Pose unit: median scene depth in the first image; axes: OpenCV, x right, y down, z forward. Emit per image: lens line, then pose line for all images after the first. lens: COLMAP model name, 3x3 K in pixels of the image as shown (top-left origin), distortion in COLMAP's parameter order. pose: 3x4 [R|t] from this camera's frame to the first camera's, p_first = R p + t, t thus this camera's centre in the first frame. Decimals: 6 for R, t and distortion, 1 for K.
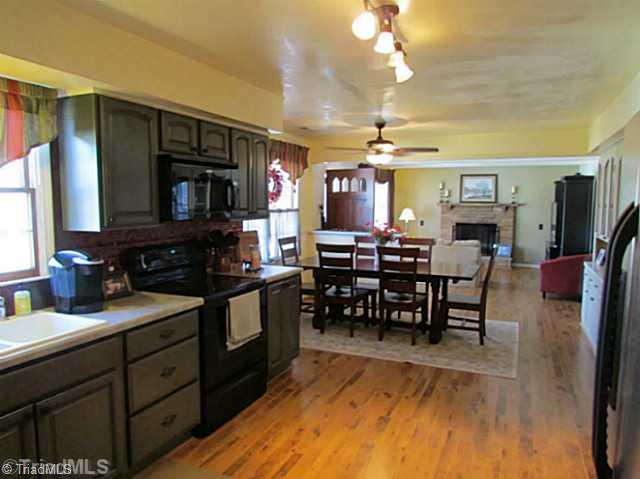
lens RADIAL K [[460.1, 0, 320.6], [0, 460.1, 241.4], [0, 0, 1]] dist [-0.021703, 0.002996]
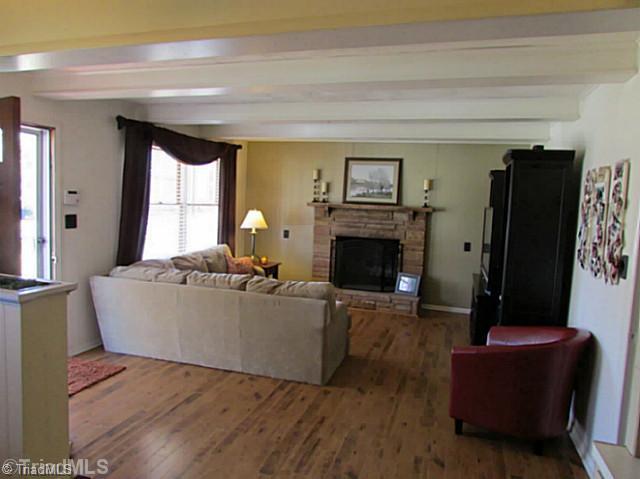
lens RADIAL K [[460.1, 0, 320.6], [0, 460.1, 241.4], [0, 0, 1]] dist [-0.021703, 0.002996]
pose [[0.992446, 0.026677, 0.119747, 0.300685], [-0.026772, 0.999641, -0.000821, -0.047358], [-0.119726, -0.002391, 0.992804, 0.585435]]
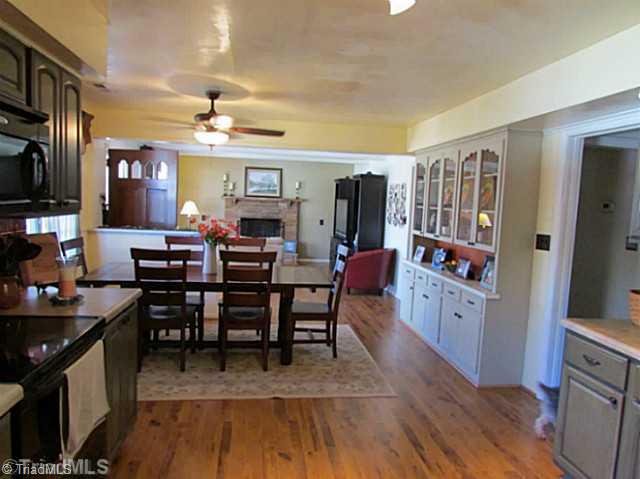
lens RADIAL K [[460.1, 0, 320.6], [0, 460.1, 241.4], [0, 0, 1]] dist [-0.021703, 0.002996]
pose [[0.853138, -0.018759, 0.521347, -0.087630], [0.010978, 0.999778, 0.018010, -0.011100], [-0.521569, -0.009642, 0.853155, 0.166148]]
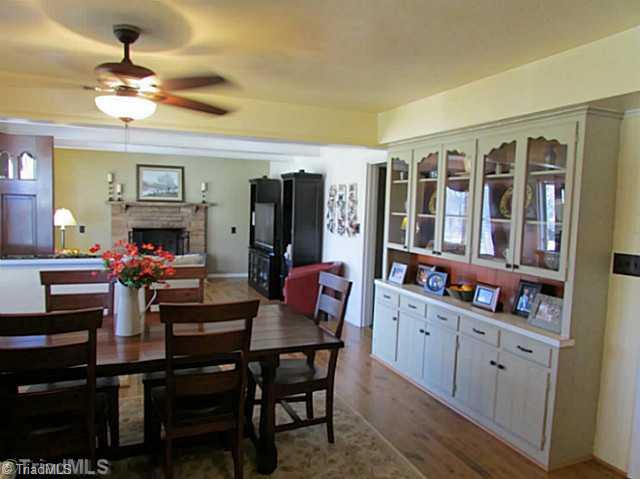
lens RADIAL K [[460.1, 0, 320.6], [0, 460.1, 241.4], [0, 0, 1]] dist [-0.021703, 0.002996]
pose [[0.693531, -0.046162, 0.718946, -0.051257], [0.041932, 0.998840, 0.023684, -0.034802], [-0.719206, 0.013721, 0.694662, 0.384598]]
